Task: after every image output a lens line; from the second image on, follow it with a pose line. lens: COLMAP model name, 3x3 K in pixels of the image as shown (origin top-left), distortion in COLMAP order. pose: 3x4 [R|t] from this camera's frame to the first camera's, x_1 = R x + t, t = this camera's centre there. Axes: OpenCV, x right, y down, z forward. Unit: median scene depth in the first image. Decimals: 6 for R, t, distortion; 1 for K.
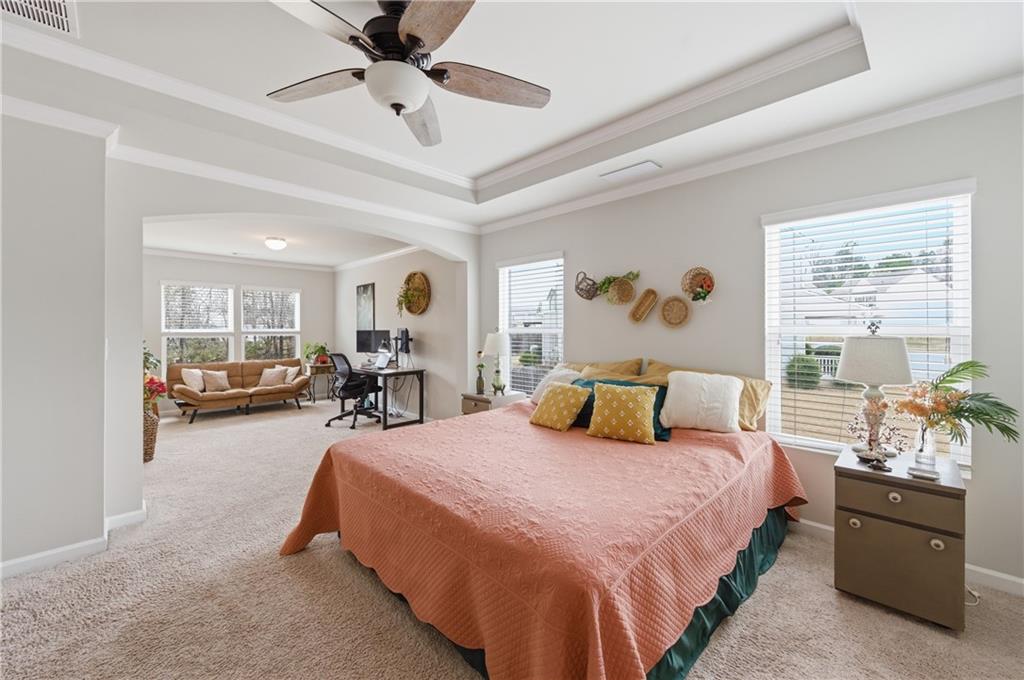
lens RADIAL K [[403.4, 0, 513.6], [0, 403.4, 331.1], [0, 0, 1]] dist [0.000156, -0.000013]
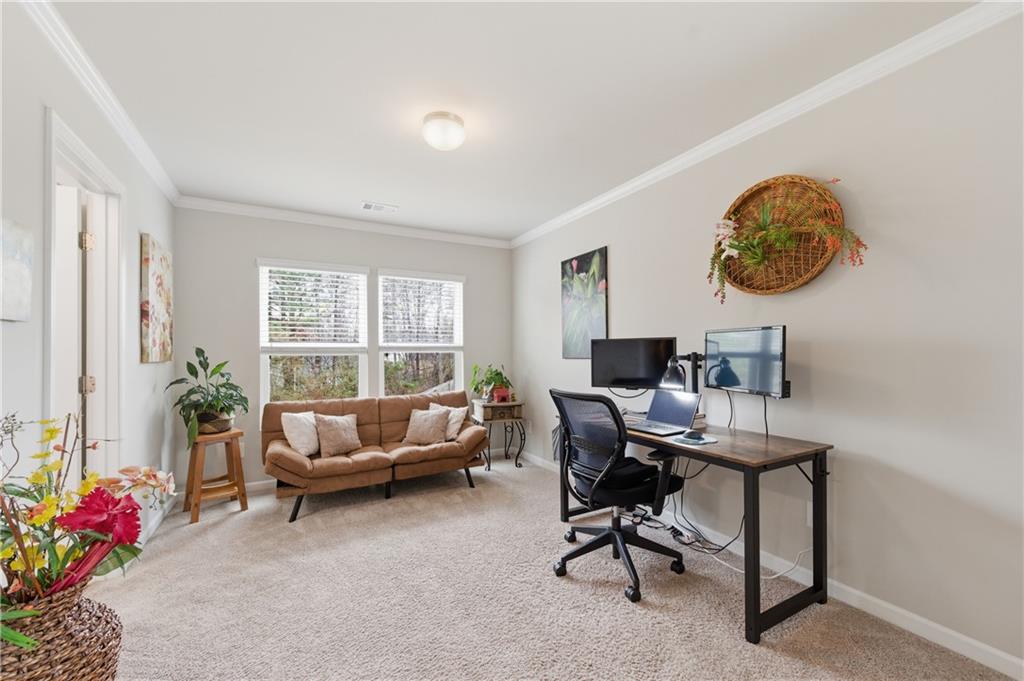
lens RADIAL K [[409.3, 0, 514.4], [0, 409.3, 346.0], [0, 0, 1]] dist [0.001372, -0.000062]
pose [[0.960130, -0.009007, -0.279408, -0.325076], [0.005878, 0.999910, -0.012037, 0.009765], [0.279491, 0.009915, 0.960097, 0.493455]]
